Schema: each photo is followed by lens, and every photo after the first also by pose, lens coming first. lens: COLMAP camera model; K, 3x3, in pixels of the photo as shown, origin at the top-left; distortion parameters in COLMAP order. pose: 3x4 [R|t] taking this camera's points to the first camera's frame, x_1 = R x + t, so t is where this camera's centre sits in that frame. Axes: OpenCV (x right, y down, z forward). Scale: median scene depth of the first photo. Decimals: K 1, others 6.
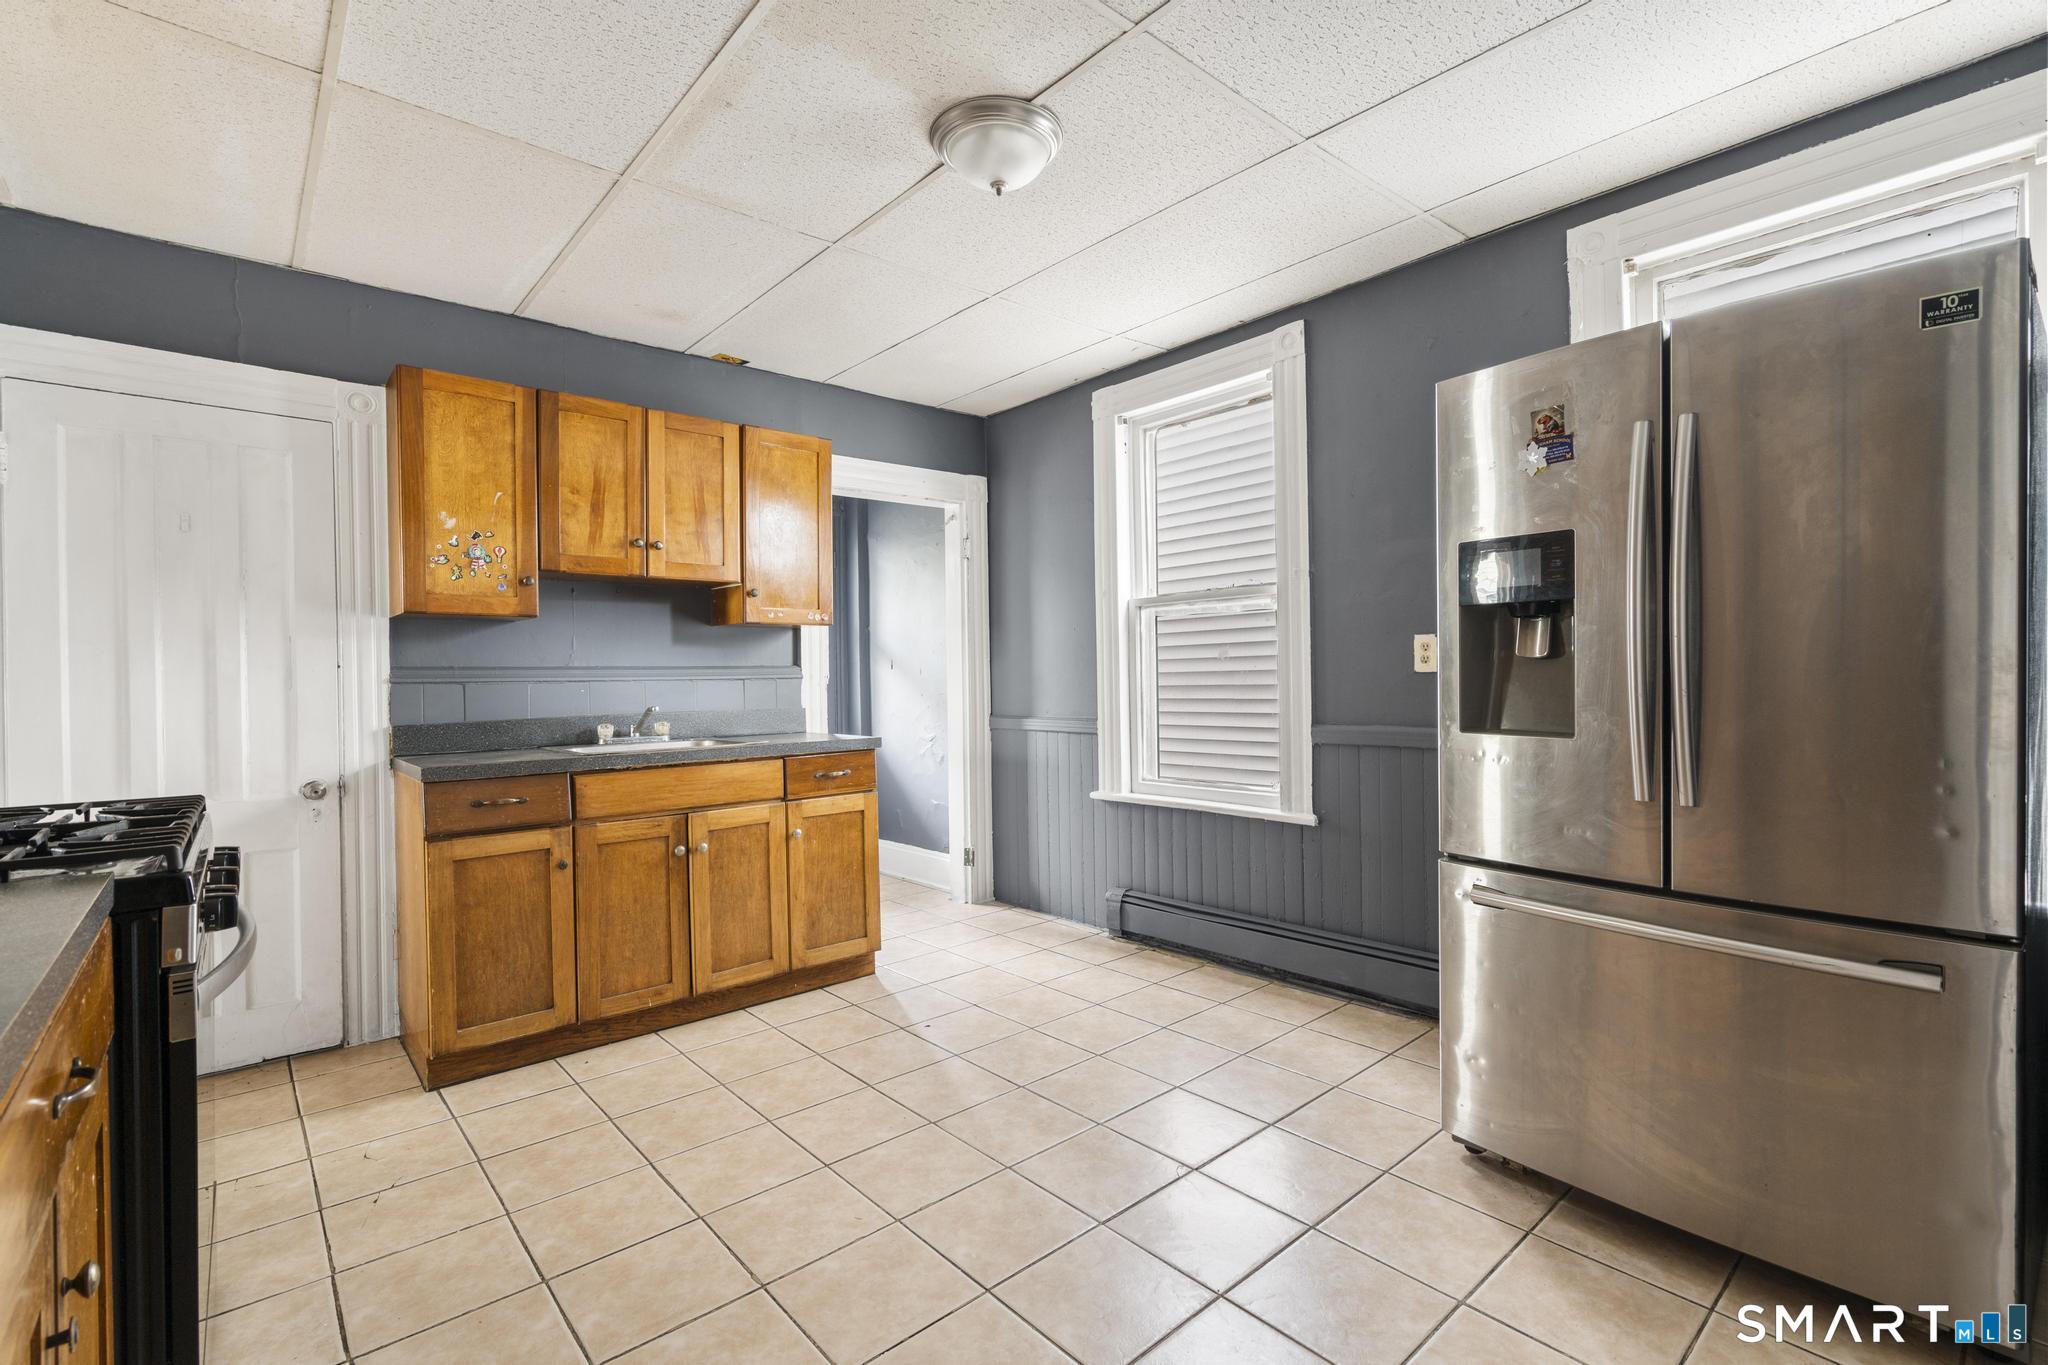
lens RADIAL K [[929.2, 0, 992.6], [0, 929.2, 678.4], [0, 0, 1]] dist [-0.006626, 0.001804]
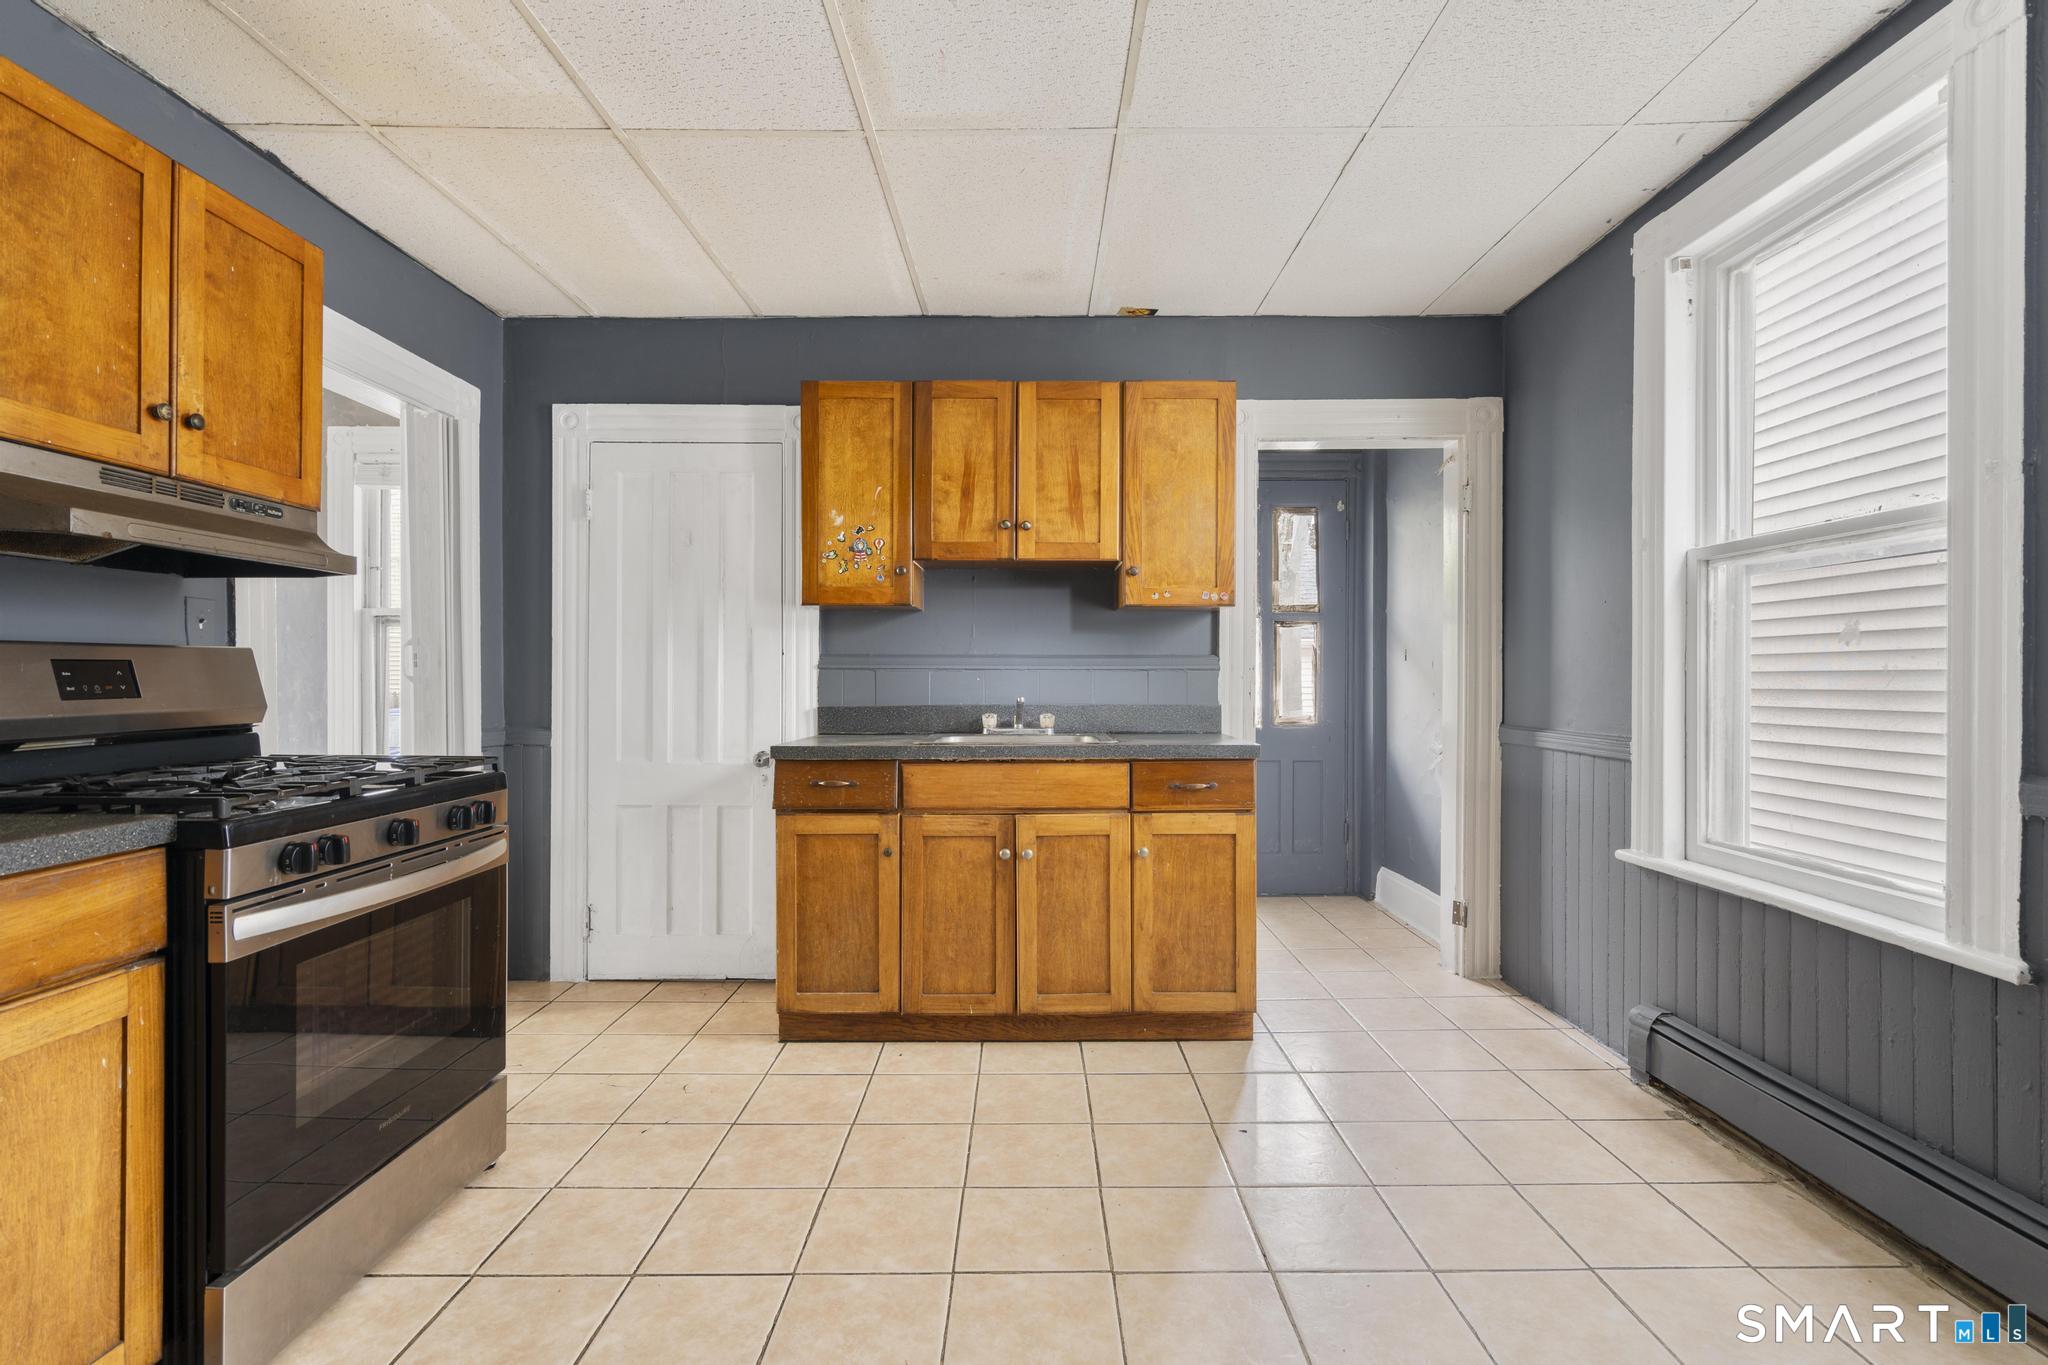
lens RADIAL K [[929.2, 0, 1021.0], [0, 929.2, 679.7], [0, 0, 1]] dist [-0.006626, 0.001804]
pose [[0.762843, 0.019912, -0.646277, 0.249335], [-0.013575, 0.999799, 0.014781, -0.001462], [0.646442, -0.002503, 0.762959, 0.282692]]
